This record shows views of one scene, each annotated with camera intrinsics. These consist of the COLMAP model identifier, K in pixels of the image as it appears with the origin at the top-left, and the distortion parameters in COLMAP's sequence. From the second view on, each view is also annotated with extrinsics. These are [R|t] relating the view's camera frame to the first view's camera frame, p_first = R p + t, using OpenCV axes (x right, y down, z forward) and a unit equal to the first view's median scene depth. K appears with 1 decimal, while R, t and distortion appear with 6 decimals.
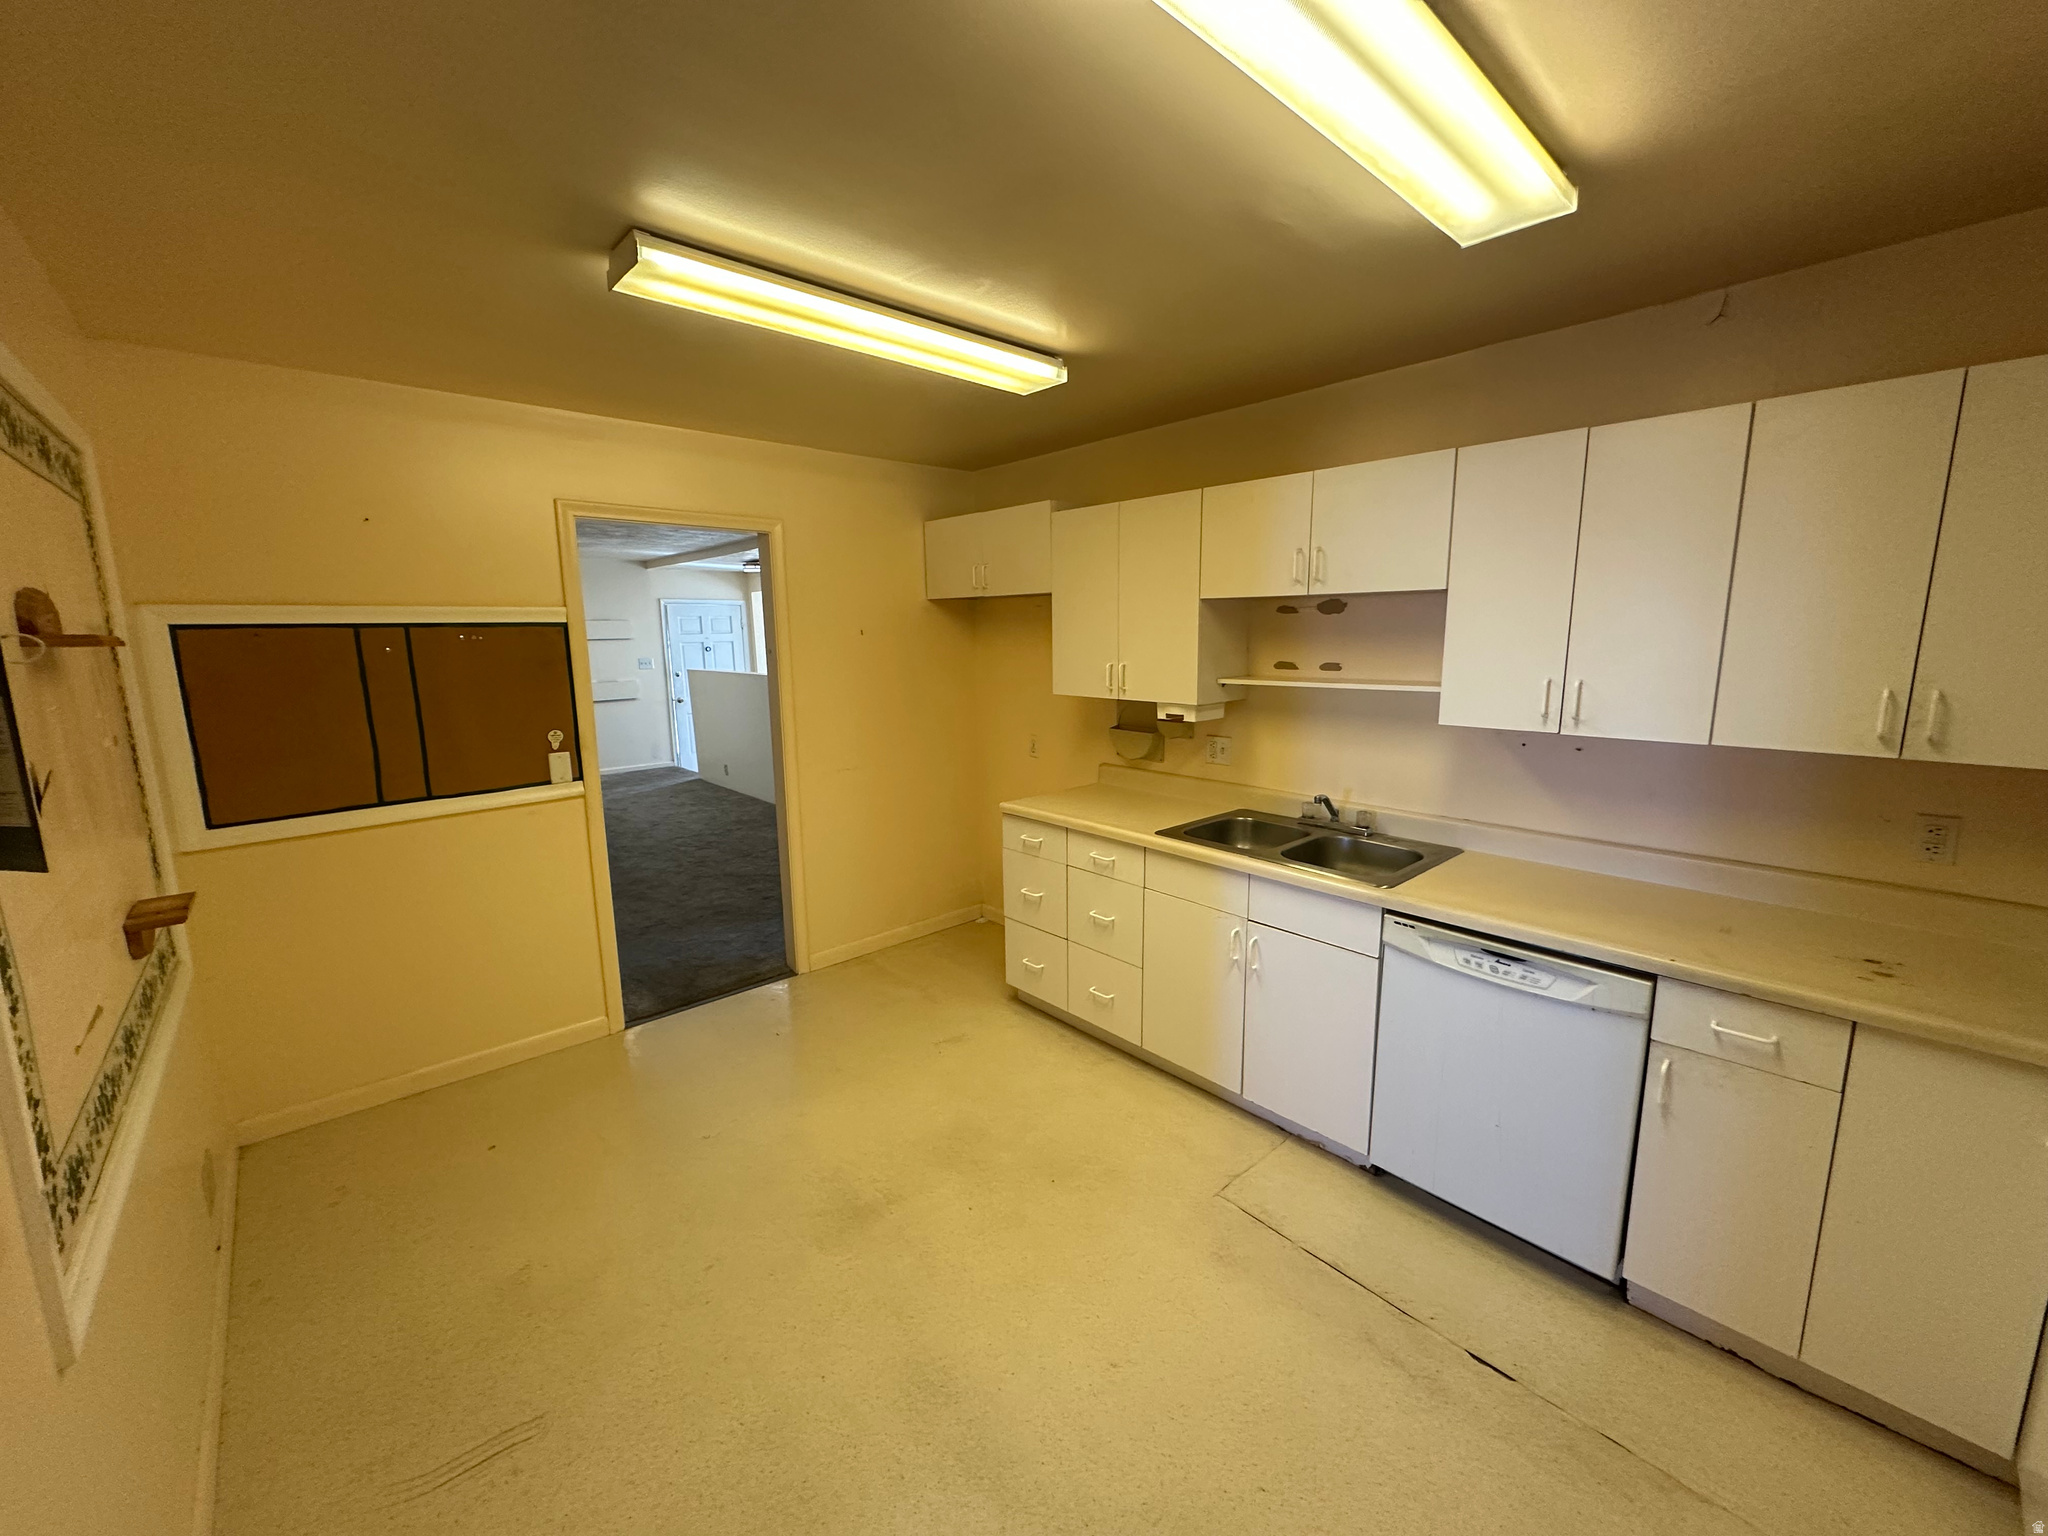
lens RADIAL K [[813.1, 0, 1028.4], [0, 813.1, 762.5], [0, 0, 1]] dist [0.000524, 0.000016]
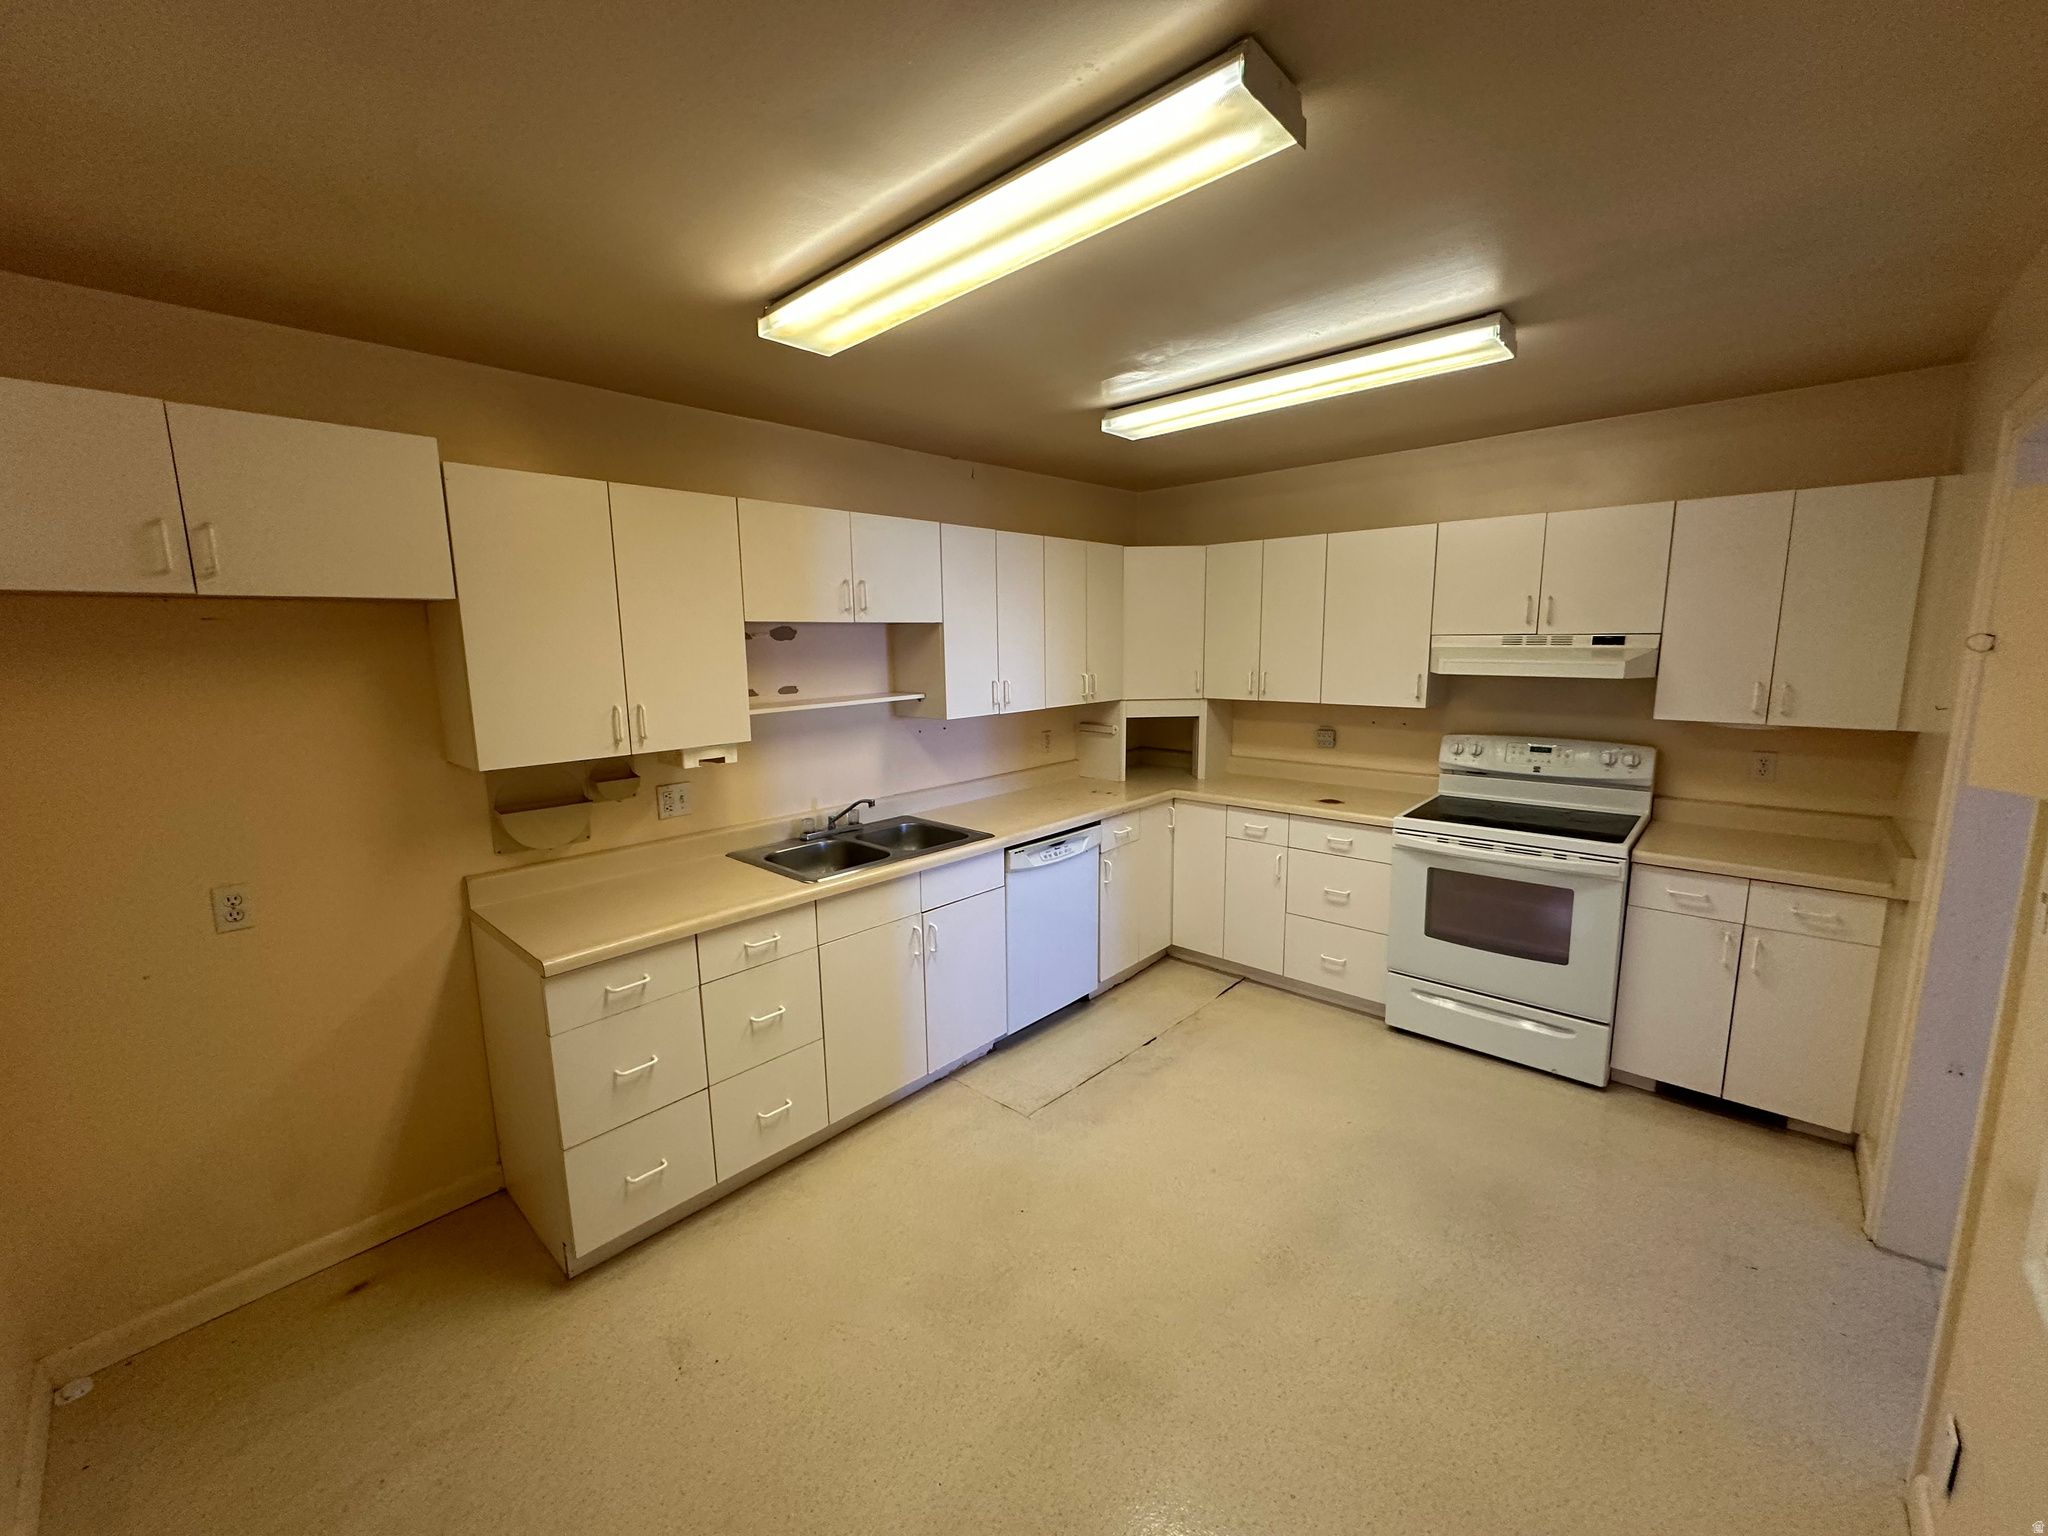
lens RADIAL K [[813.1, 0, 1018.3], [0, 813.1, 762.4], [0, 0, 1]] dist [0.000524, 0.000016]
pose [[-0.088527, -0.135269, 0.986846, -0.691407], [0.183838, 0.971497, 0.149656, -0.126275], [-0.978962, 0.194668, -0.061137, 0.770231]]
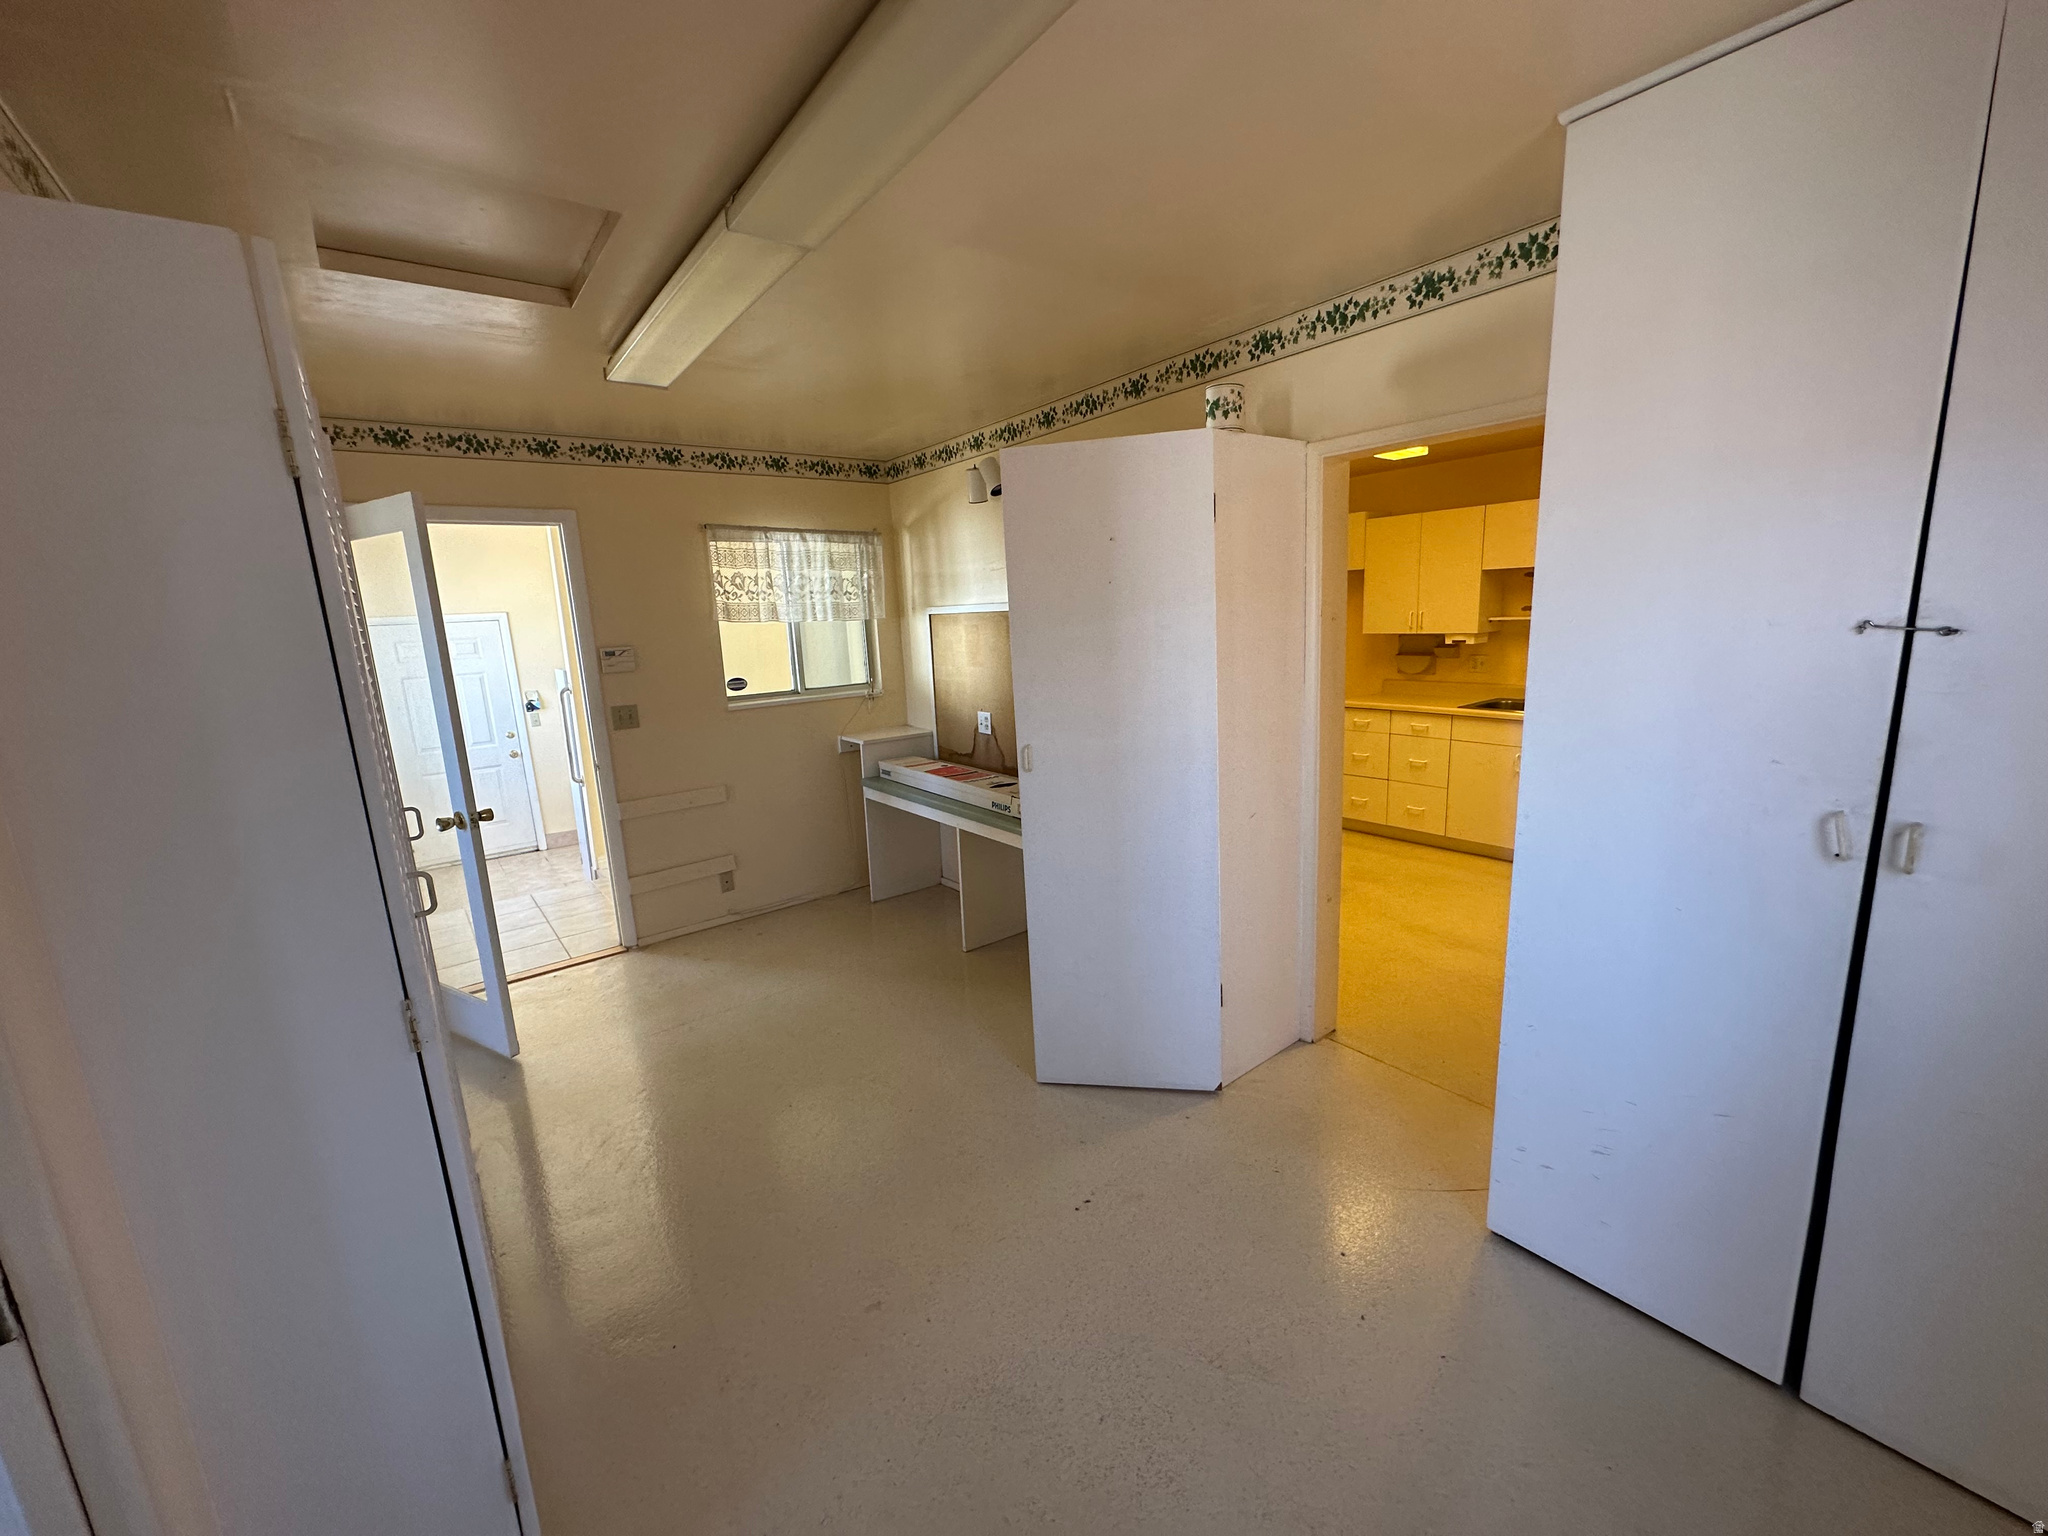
lens RADIAL K [[813.1, 0, 1025.6], [0, 813.1, 767.5], [0, 0, 1]] dist [0.000524, 0.000016]
pose [[0.996573, -0.023384, -0.079349, -0.599582], [0.026096, 0.999104, 0.033318, 0.127151], [0.078499, -0.035275, 0.996290, -0.766256]]
